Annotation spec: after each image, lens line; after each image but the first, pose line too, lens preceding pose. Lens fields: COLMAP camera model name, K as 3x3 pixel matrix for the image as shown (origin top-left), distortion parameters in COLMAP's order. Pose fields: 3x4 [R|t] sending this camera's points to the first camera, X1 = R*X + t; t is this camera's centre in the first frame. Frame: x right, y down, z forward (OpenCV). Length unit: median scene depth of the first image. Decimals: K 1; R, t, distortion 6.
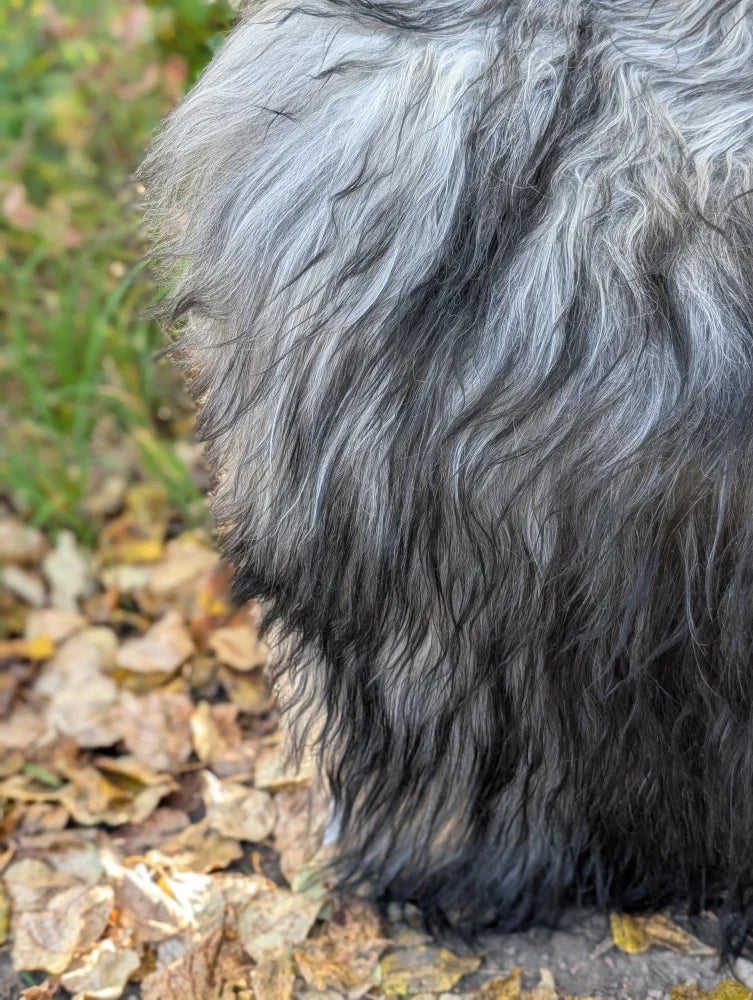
lens RADIAL K [[1451.3, 0, 386.6], [0, 1451.3, 487.1], [0, 0, 1]] dist [0.057914, 0.000000]
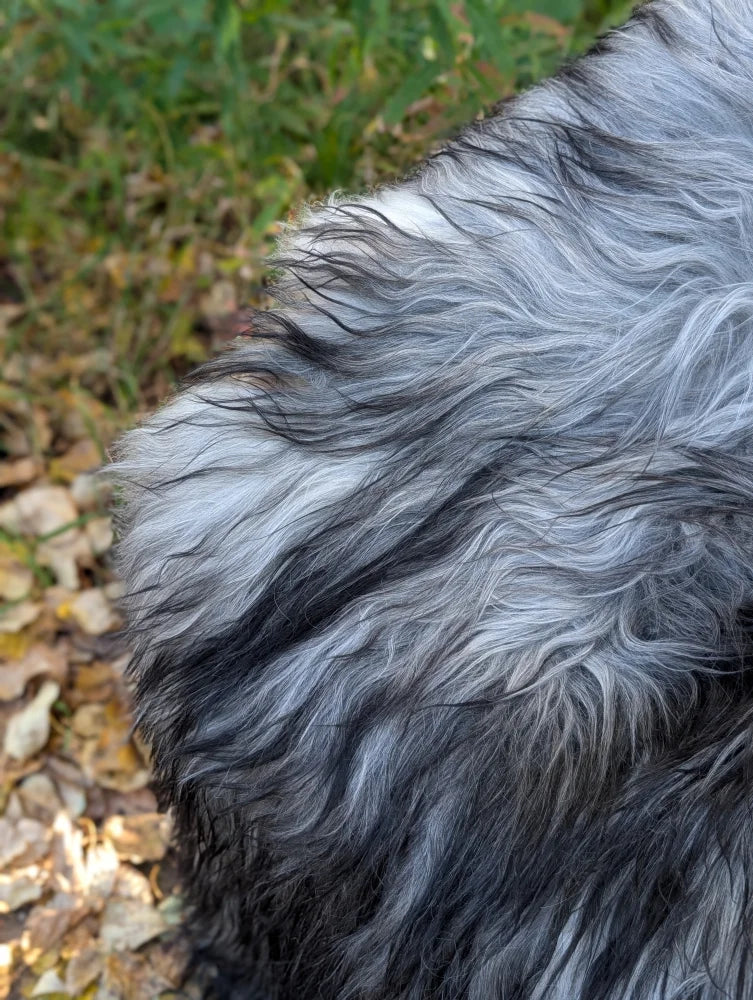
lens RADIAL K [[1451.3, 0, 363.5], [0, 1451.3, 487.4], [0, 0, 1]] dist [0.057914, 0.000000]
pose [[0.792226, 0.446818, -0.415609, 0.509510], [-0.341322, 0.889029, 0.305167, -0.587540], [0.505843, -0.099905, 0.856821, -0.024992]]
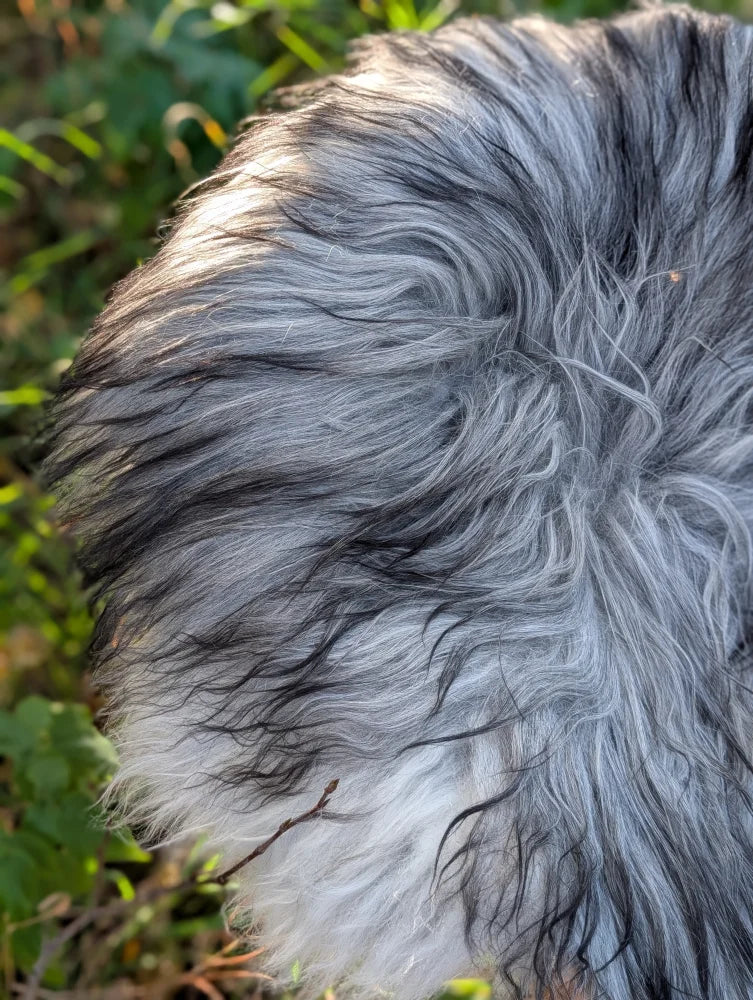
lens RADIAL K [[1456.2, 0, 363.6], [0, 1456.2, 483.4], [0, 0, 1]] dist [0.069222, 0.000000]
pose [[0.732523, -0.393091, 0.555779, -0.413132], [0.273878, 0.917619, 0.288039, -0.805684], [-0.623218, -0.058779, 0.779836, 0.442122]]
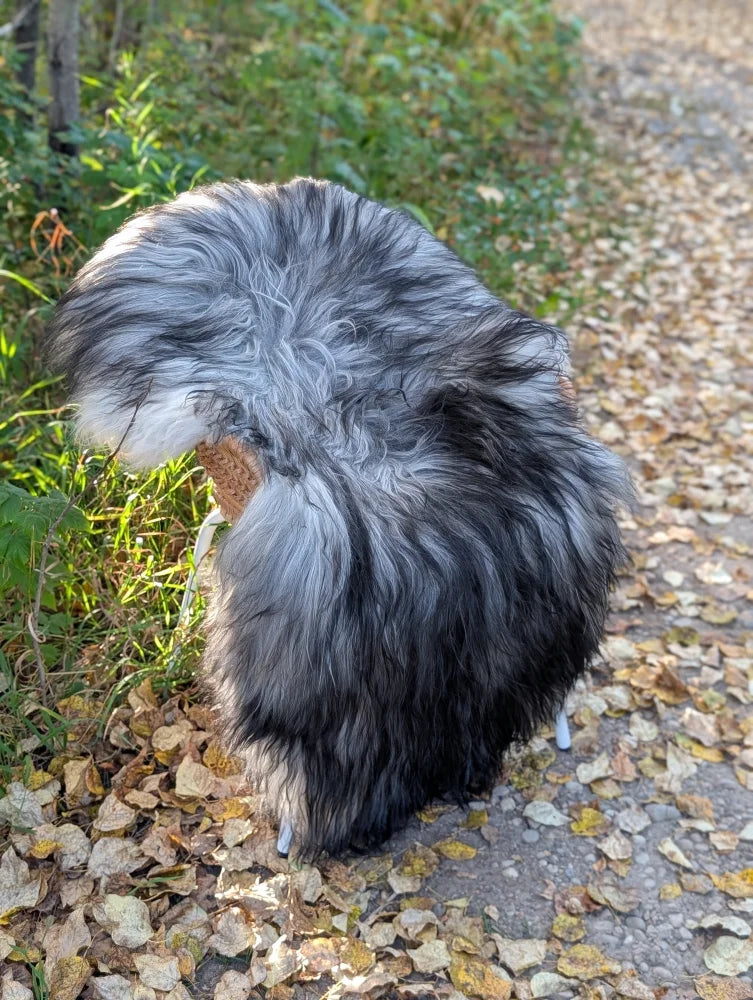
lens RADIAL K [[1451.3, 0, 371.8], [0, 1451.3, 505.1], [0, 0, 1]] dist [0.057914, 0.000000]
pose [[0.700485, -0.268539, 0.661216, -1.305255], [0.314973, 0.947718, 0.051217, -0.307811], [-0.640400, 0.172389, 0.748445, -0.752596]]
